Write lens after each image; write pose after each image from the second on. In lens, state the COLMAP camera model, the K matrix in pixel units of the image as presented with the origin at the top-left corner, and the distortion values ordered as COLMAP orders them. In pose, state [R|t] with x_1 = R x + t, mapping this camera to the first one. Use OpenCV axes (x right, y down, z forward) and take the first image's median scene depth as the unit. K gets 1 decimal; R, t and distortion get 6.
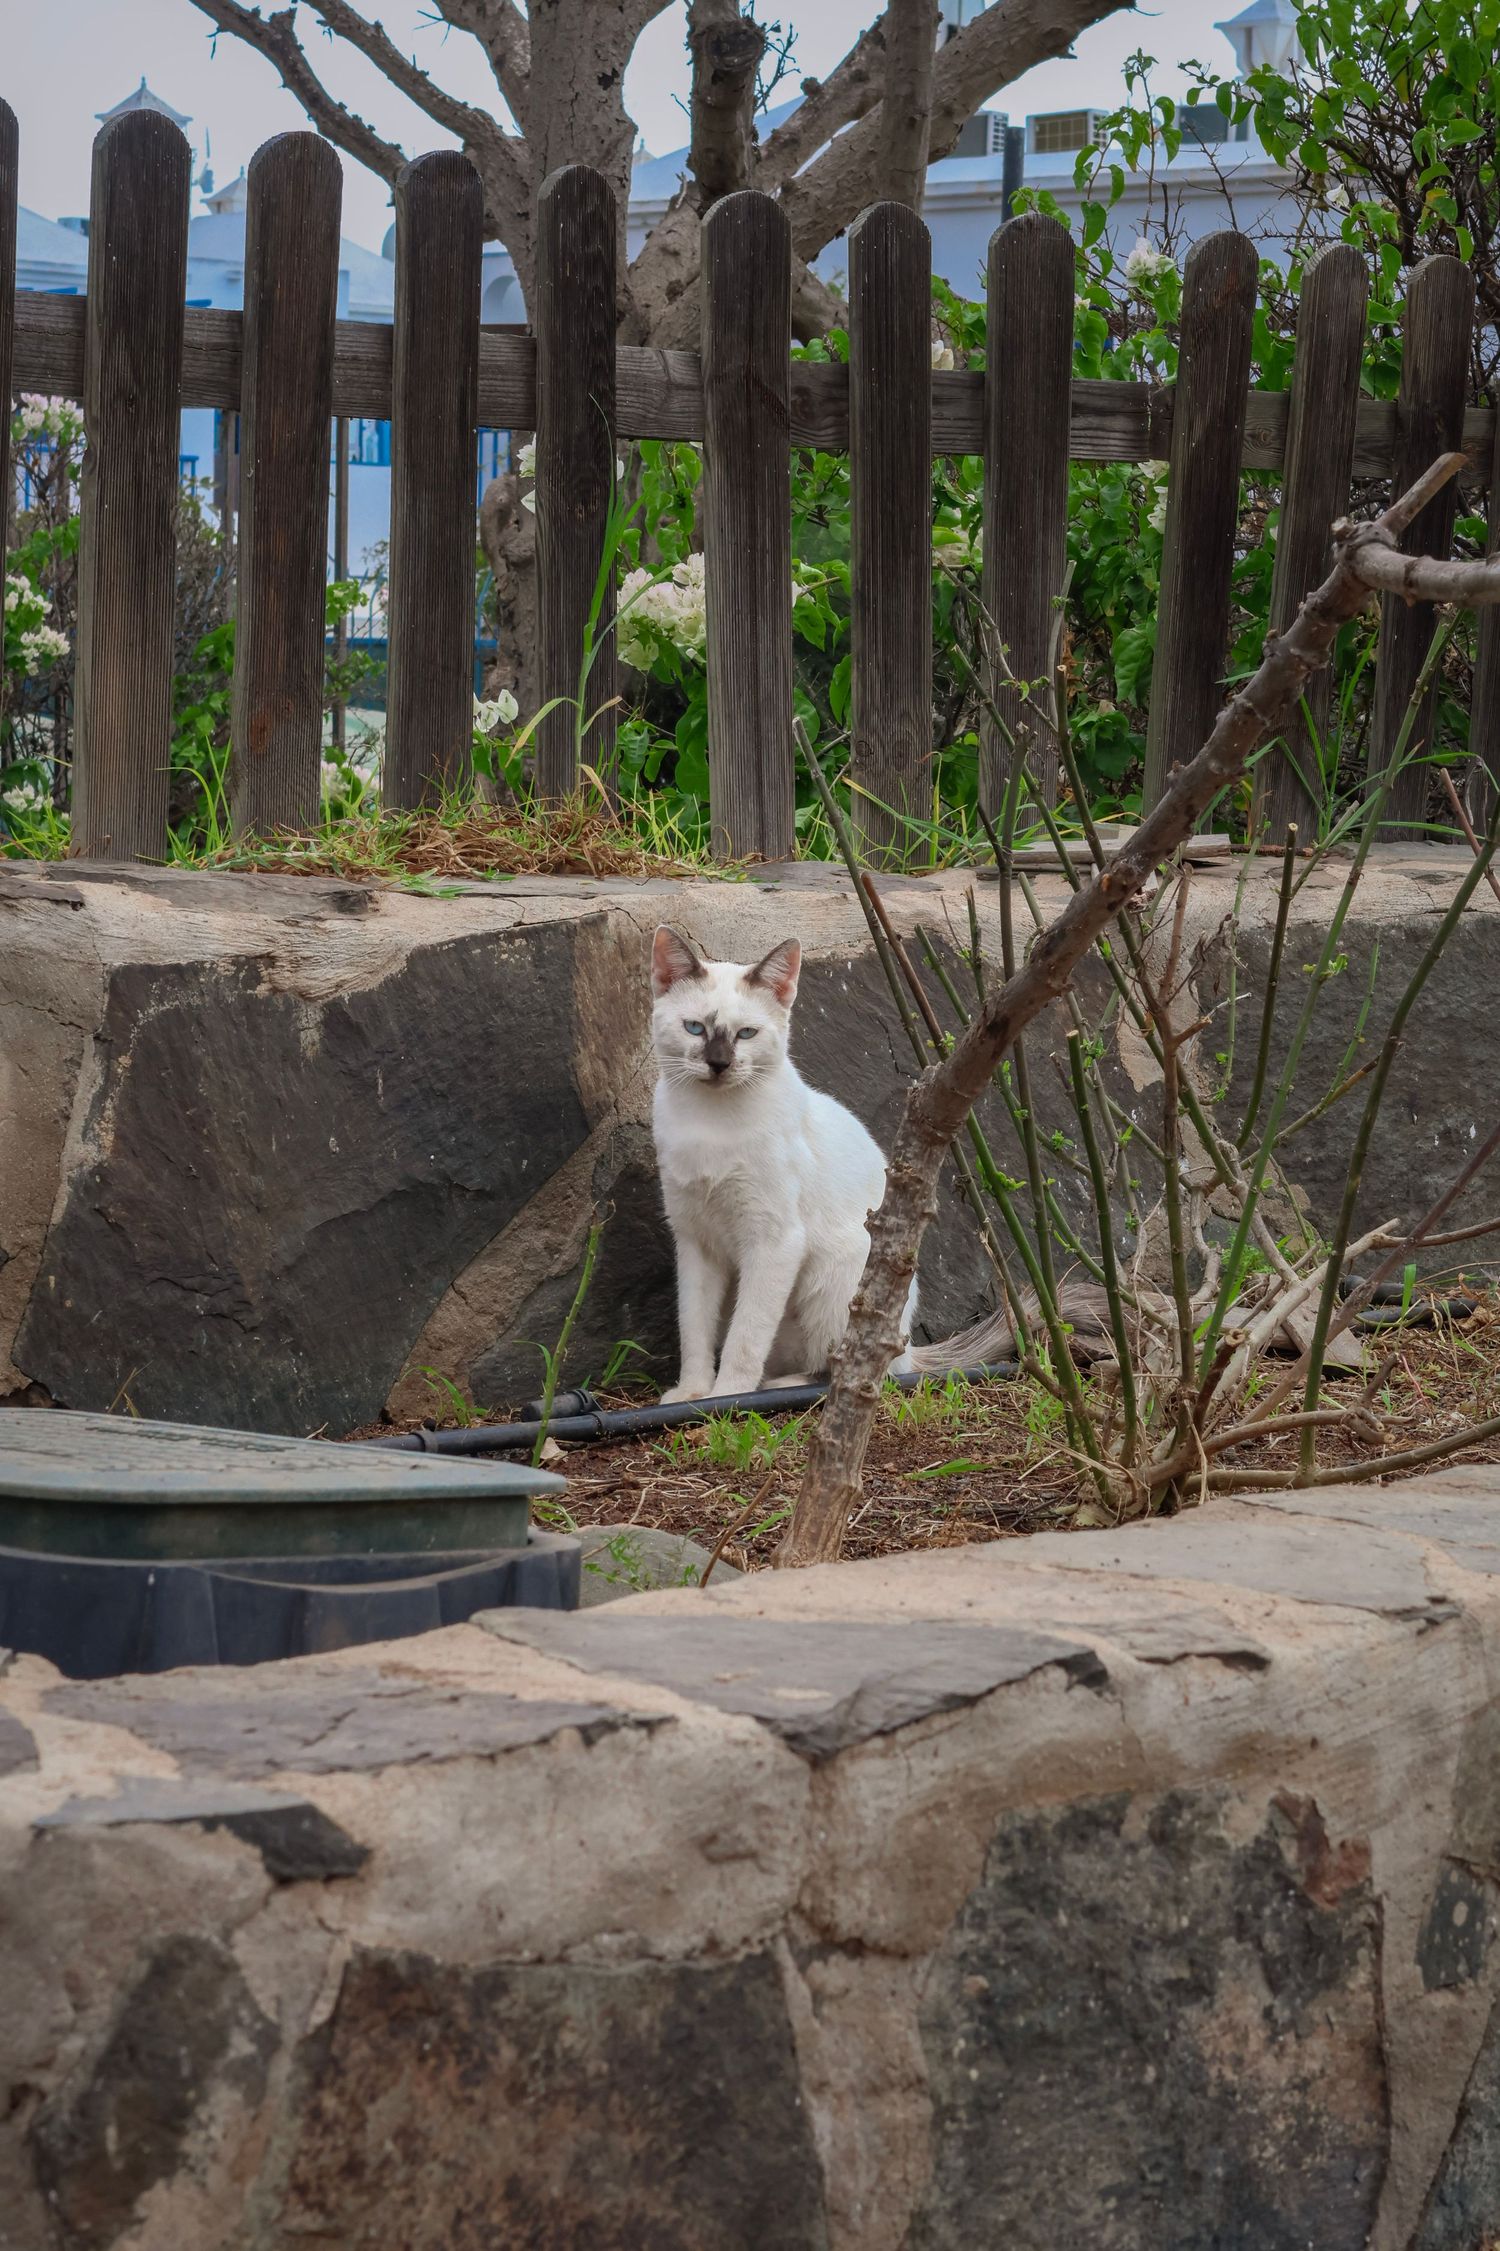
lens RADIAL K [[3561.2, 0, 750.0], [0, 3561.2, 1125.5], [0, 0, 1]] dist [0.041987, -0.071484]
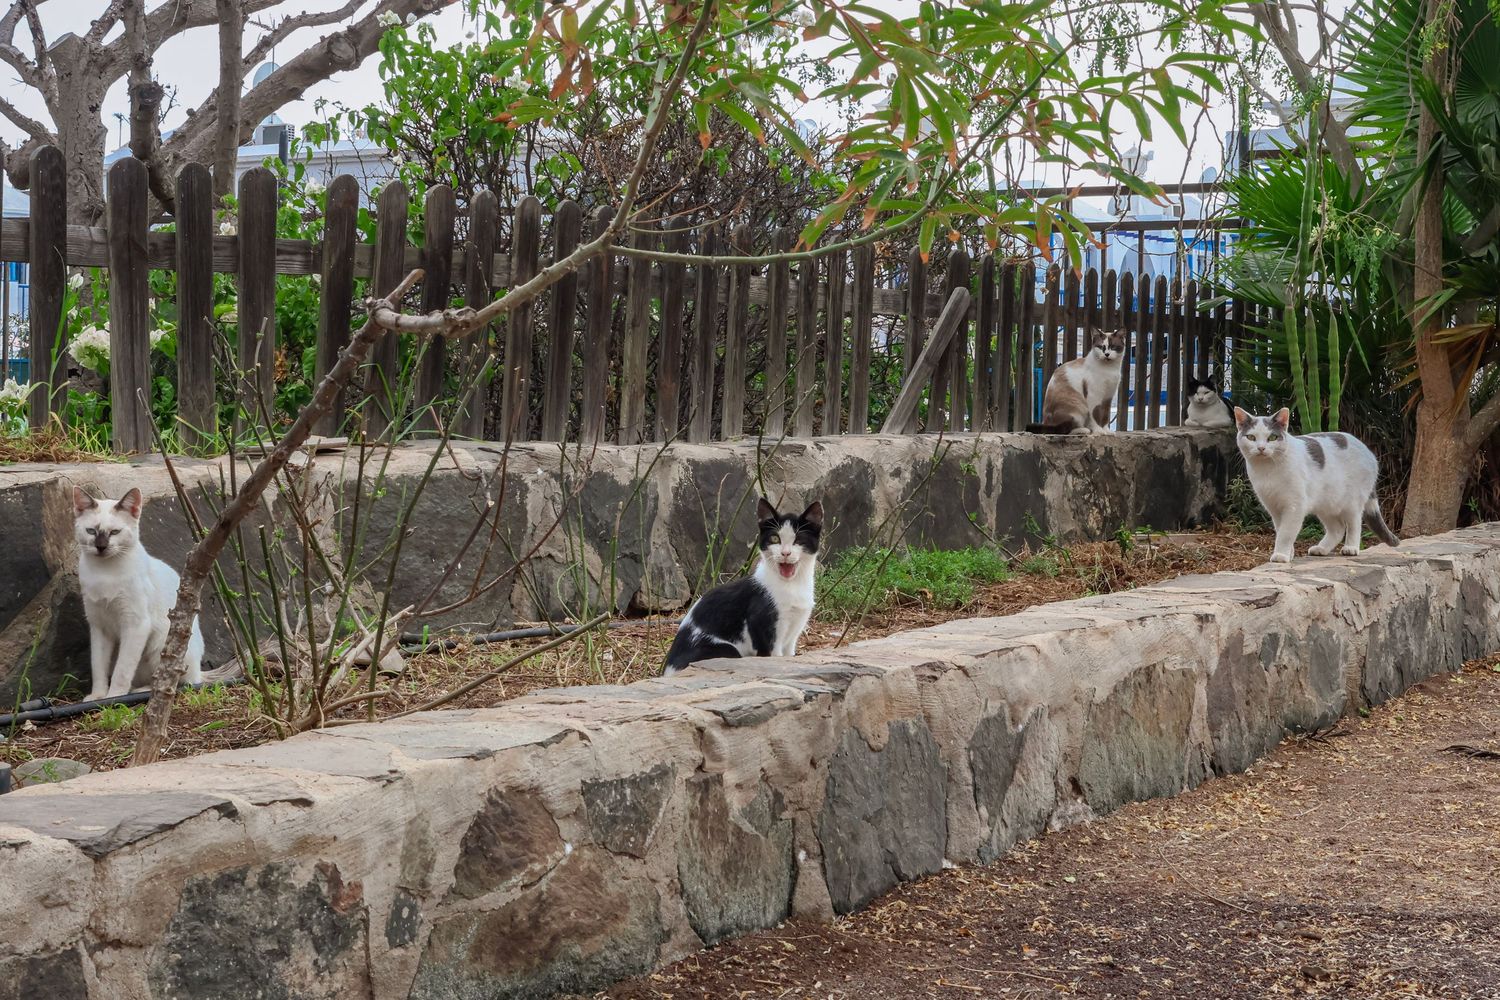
lens RADIAL K [[1684.5, 0, 750.3], [0, 1684.5, 470.3], [0, 0, 1]] dist [0.004268, 0.069471]
pose [[0.993076, -0.023746, 0.115048, 0.273323], [0.032397, 0.996738, -0.073918, 0.027091], [-0.112918, 0.077133, 0.990606, -0.085413]]
